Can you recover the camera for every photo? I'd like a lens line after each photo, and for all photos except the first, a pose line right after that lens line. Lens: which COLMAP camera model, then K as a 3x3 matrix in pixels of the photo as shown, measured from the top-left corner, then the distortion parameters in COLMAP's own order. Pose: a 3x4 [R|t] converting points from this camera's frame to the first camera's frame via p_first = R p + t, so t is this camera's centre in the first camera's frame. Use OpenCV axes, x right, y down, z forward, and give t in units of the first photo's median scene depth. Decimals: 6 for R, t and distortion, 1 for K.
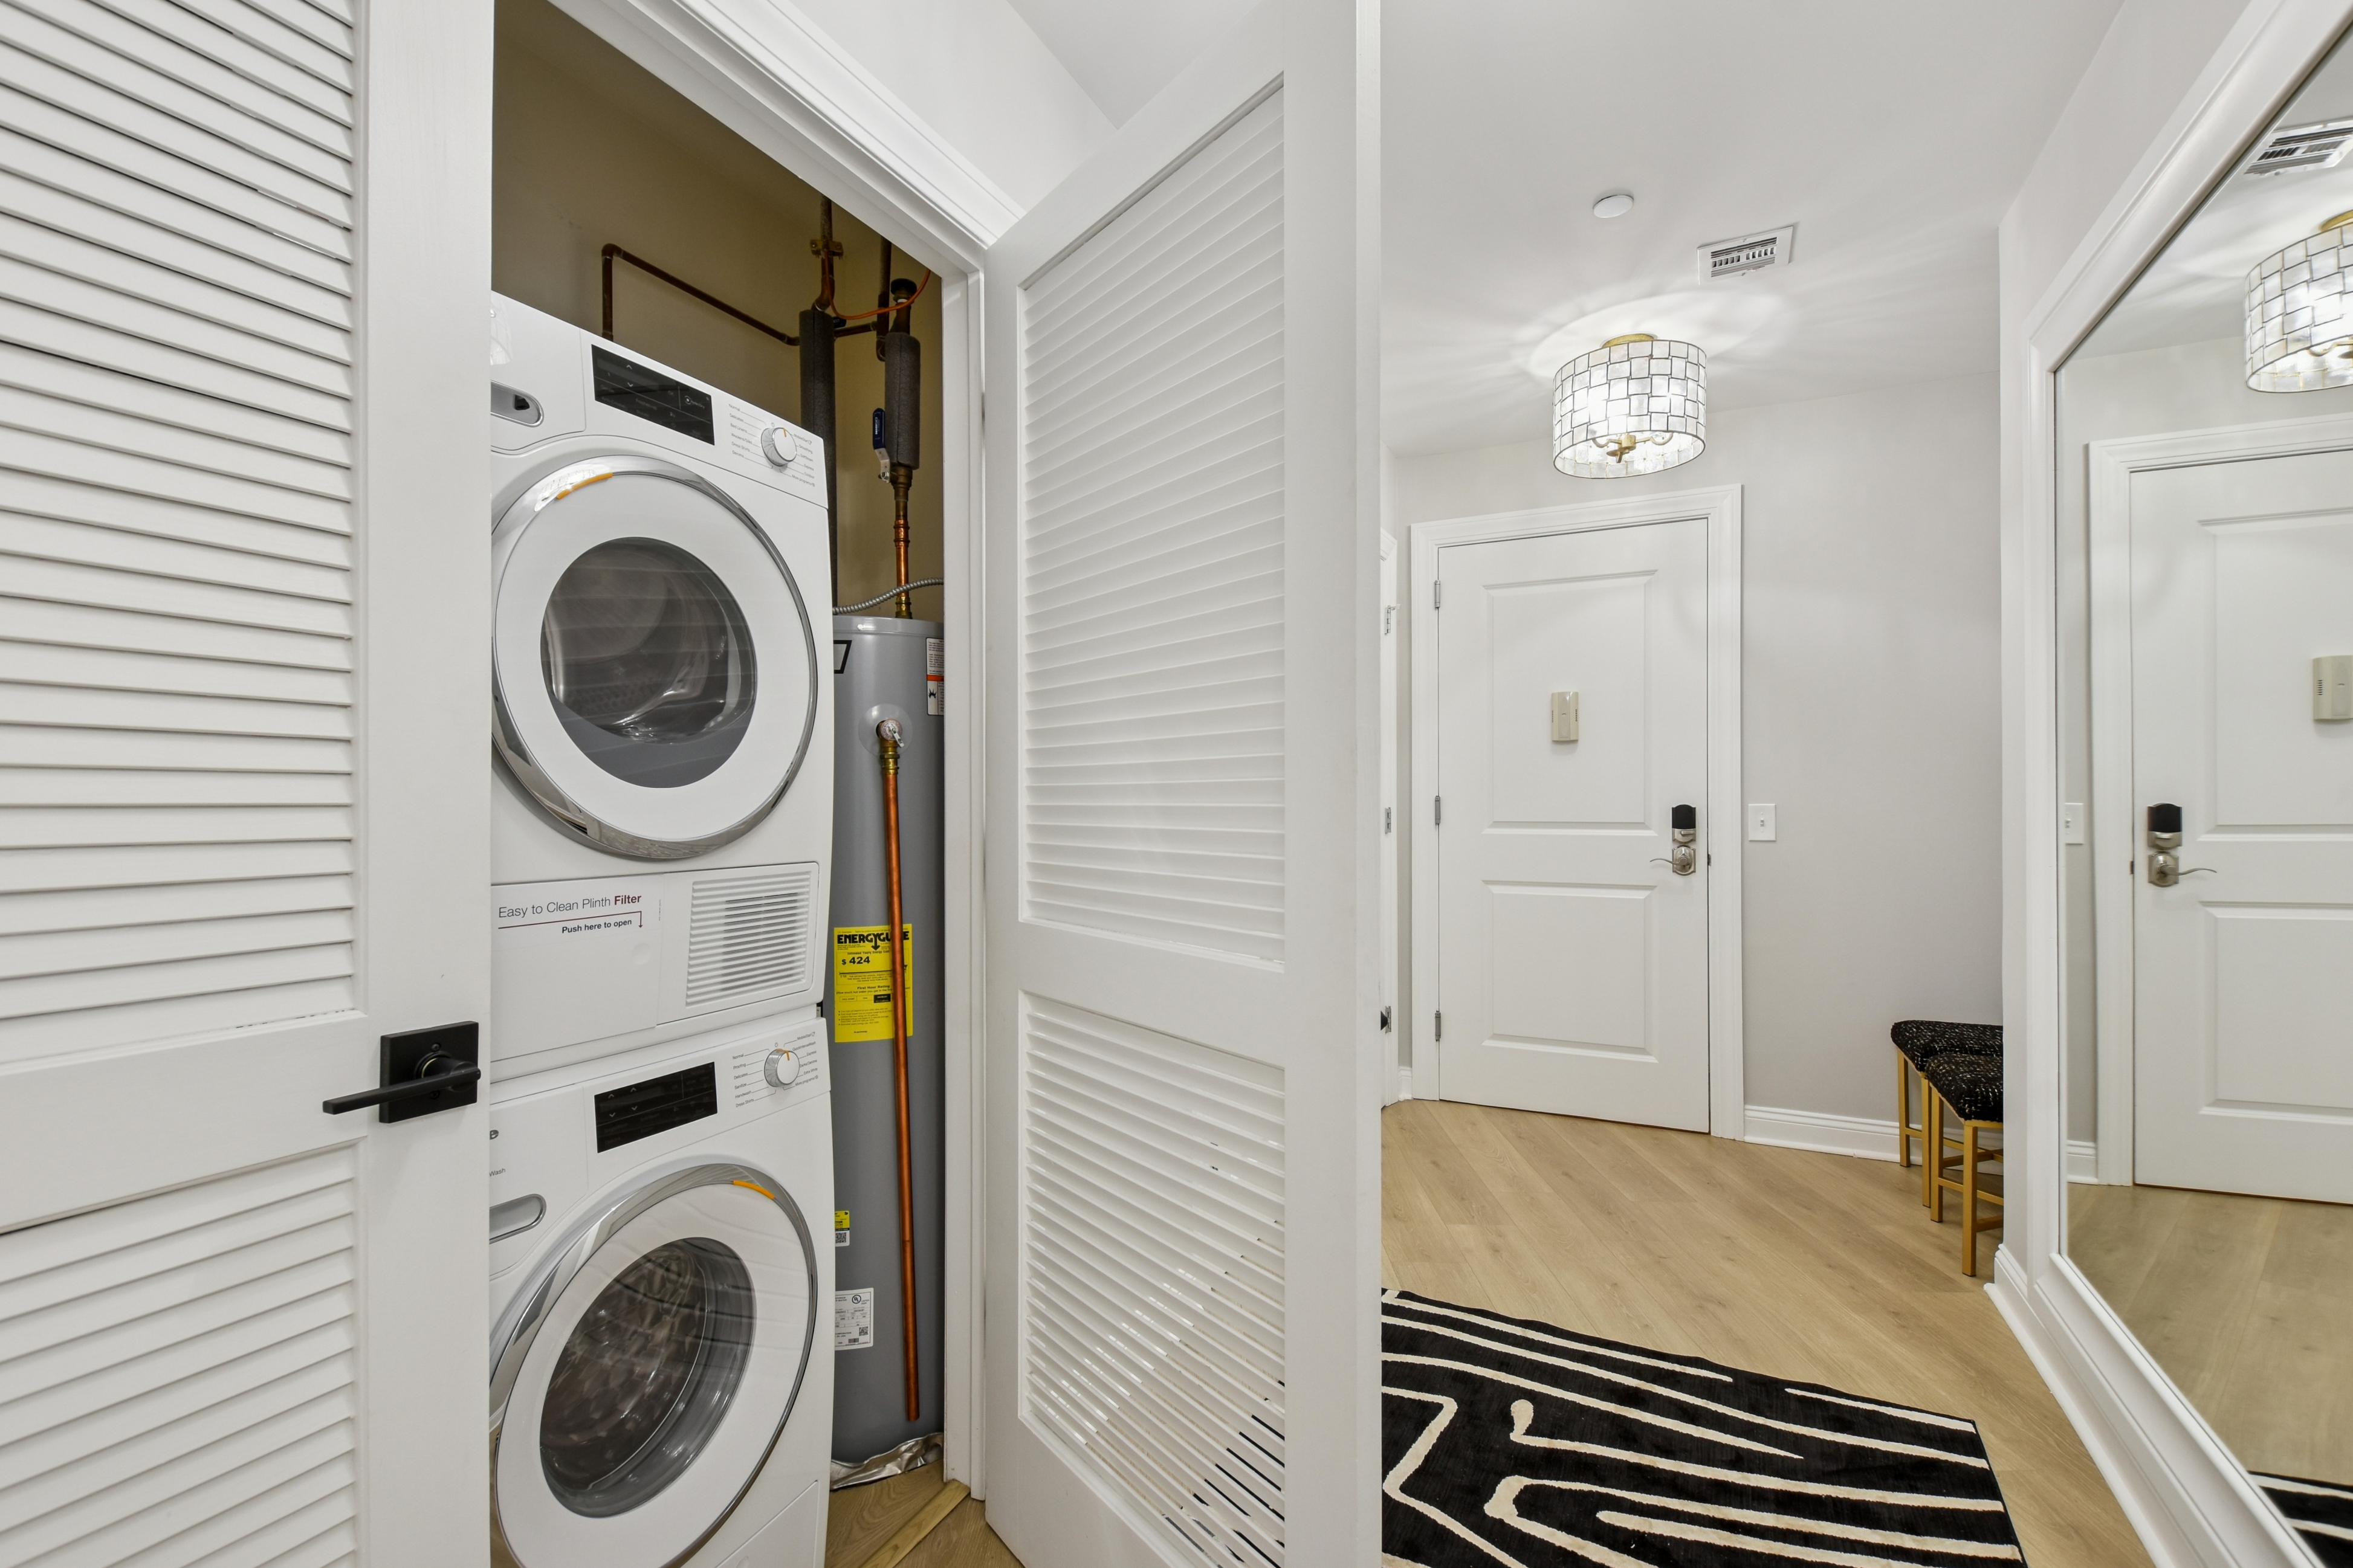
lens RADIAL K [[1047.4, 0, 1173.2], [0, 1047.4, 792.2], [0, 0, 1]] dist [0.017839, -0.008638]
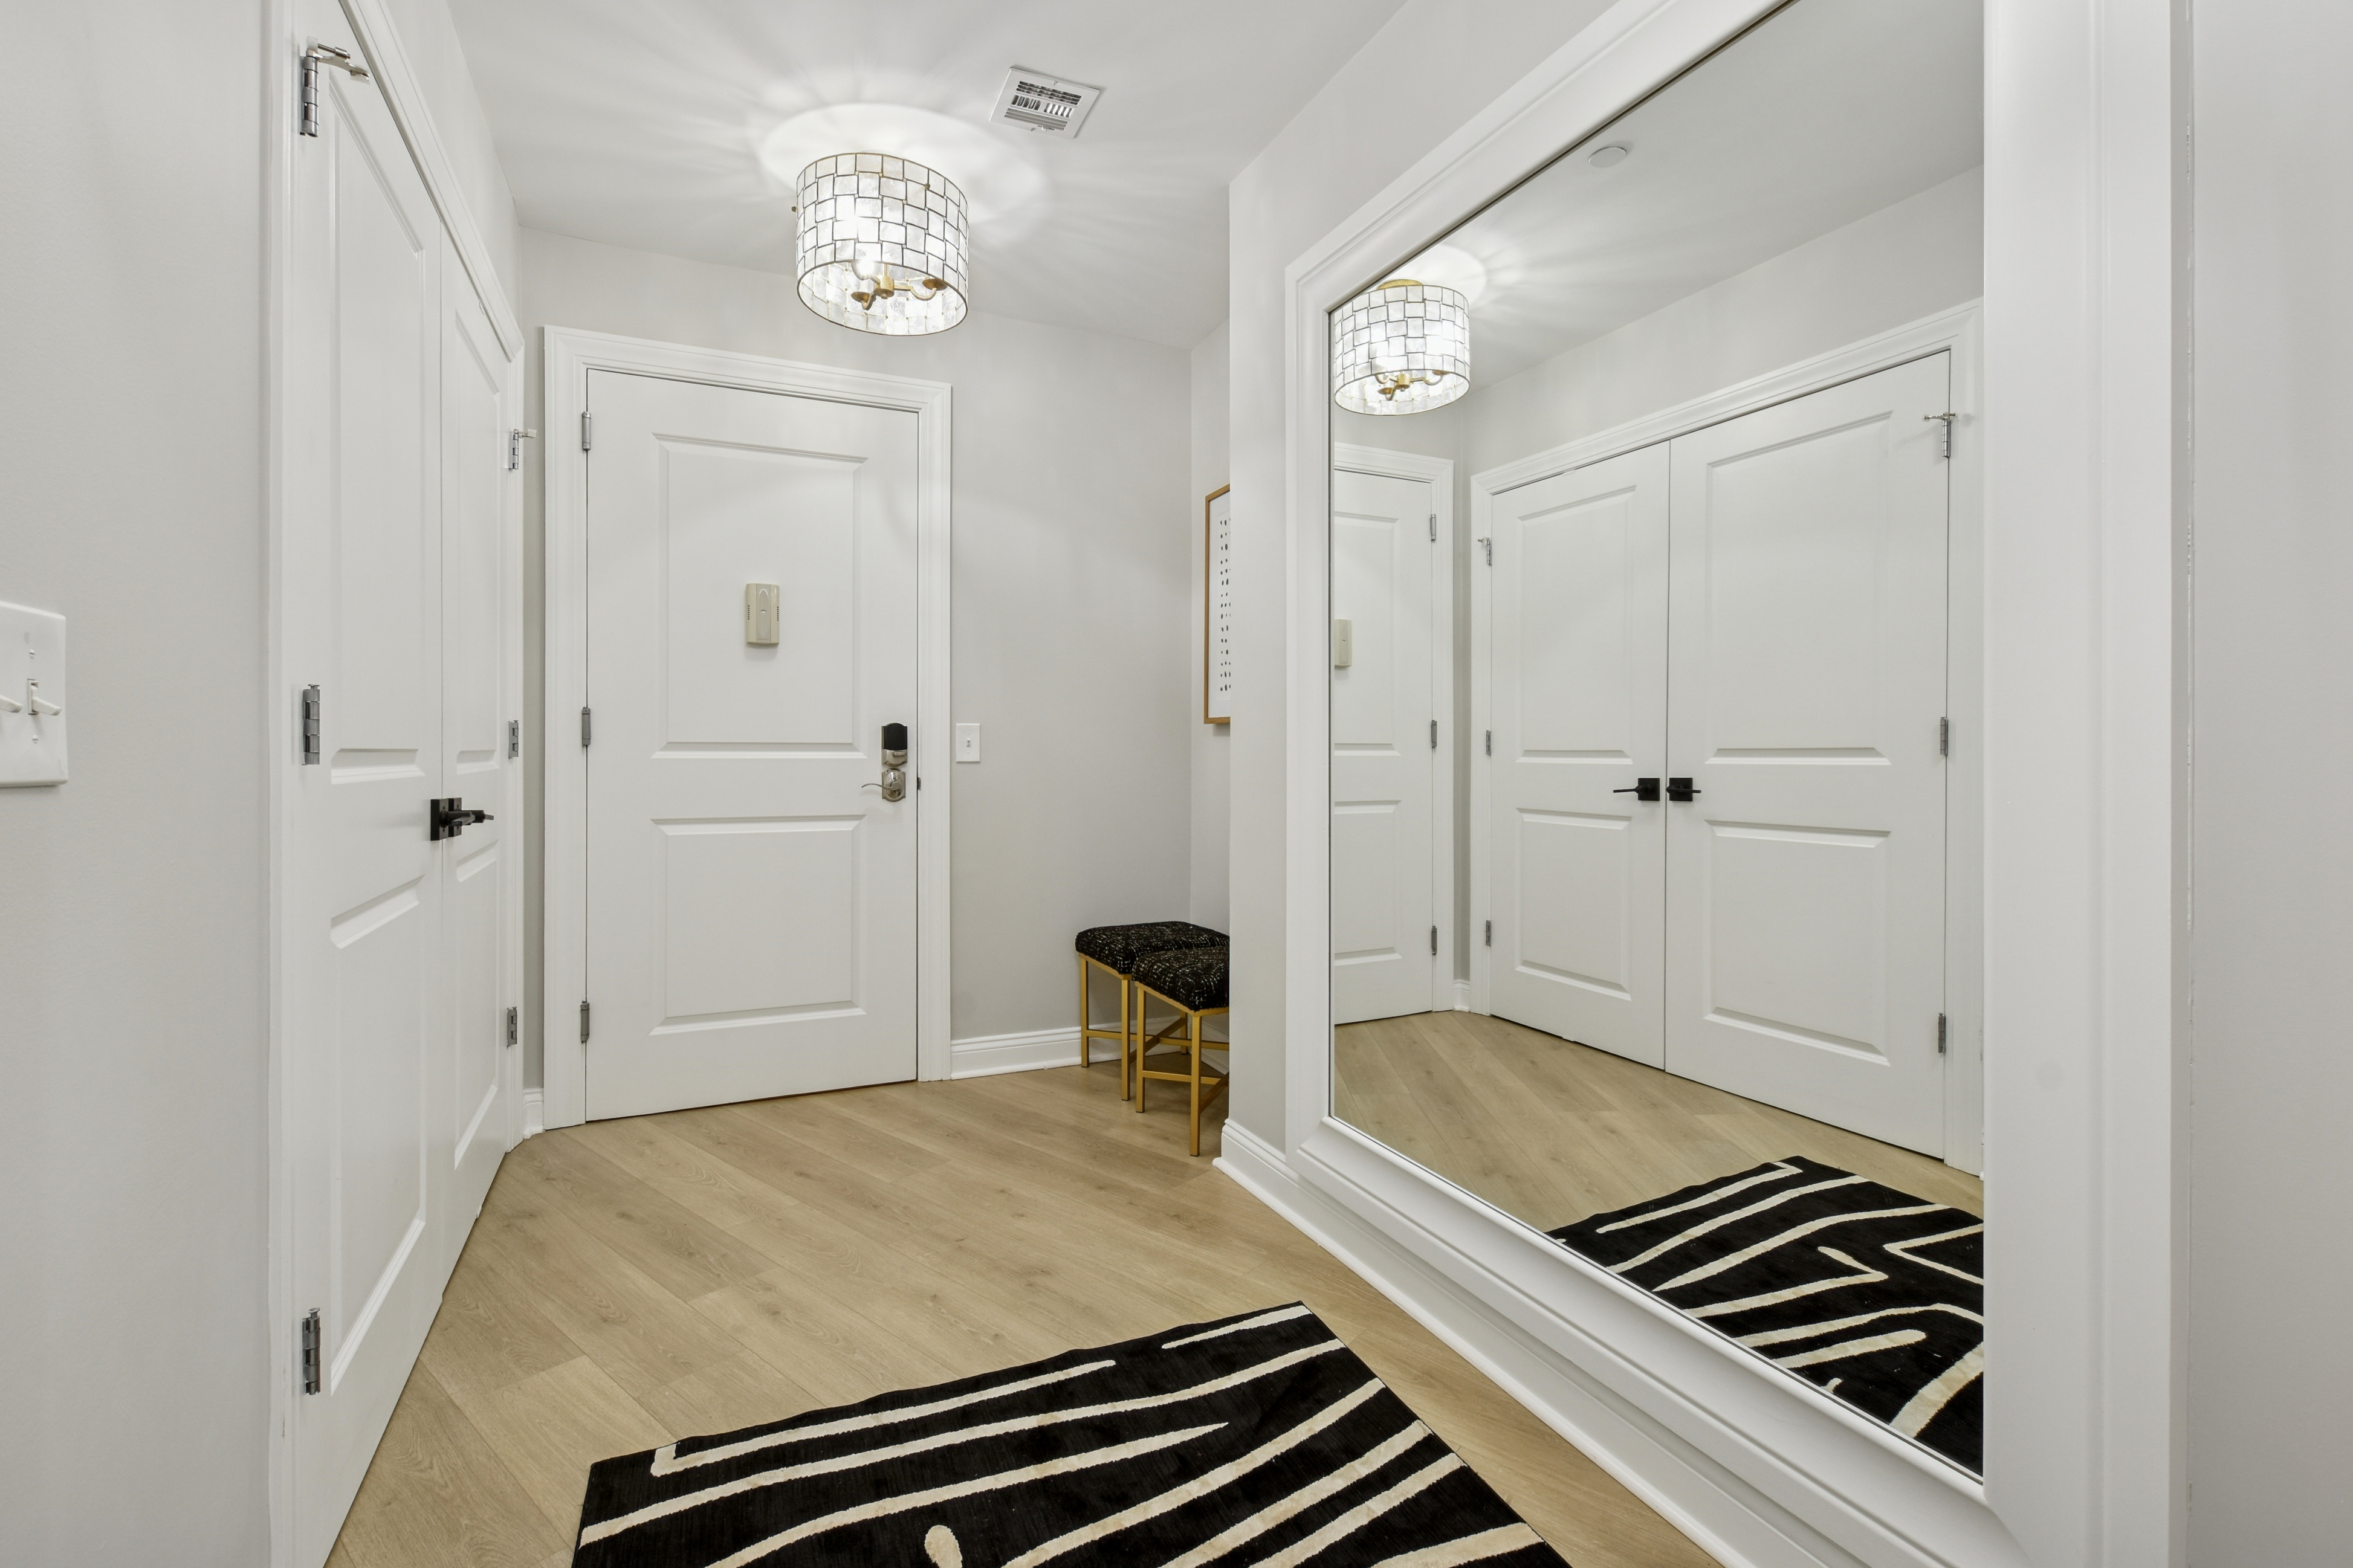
lens RADIAL K [[1052.9, 0, 1166.7], [0, 1052.9, 751.5], [0, 0, 1]] dist [0.012441, -0.000199]
pose [[0.635149, 0.003465, 0.772382, -0.078599], [-0.010116, 0.999941, 0.003833, 0.036038], [-0.772324, -0.010248, 0.635147, 0.289303]]
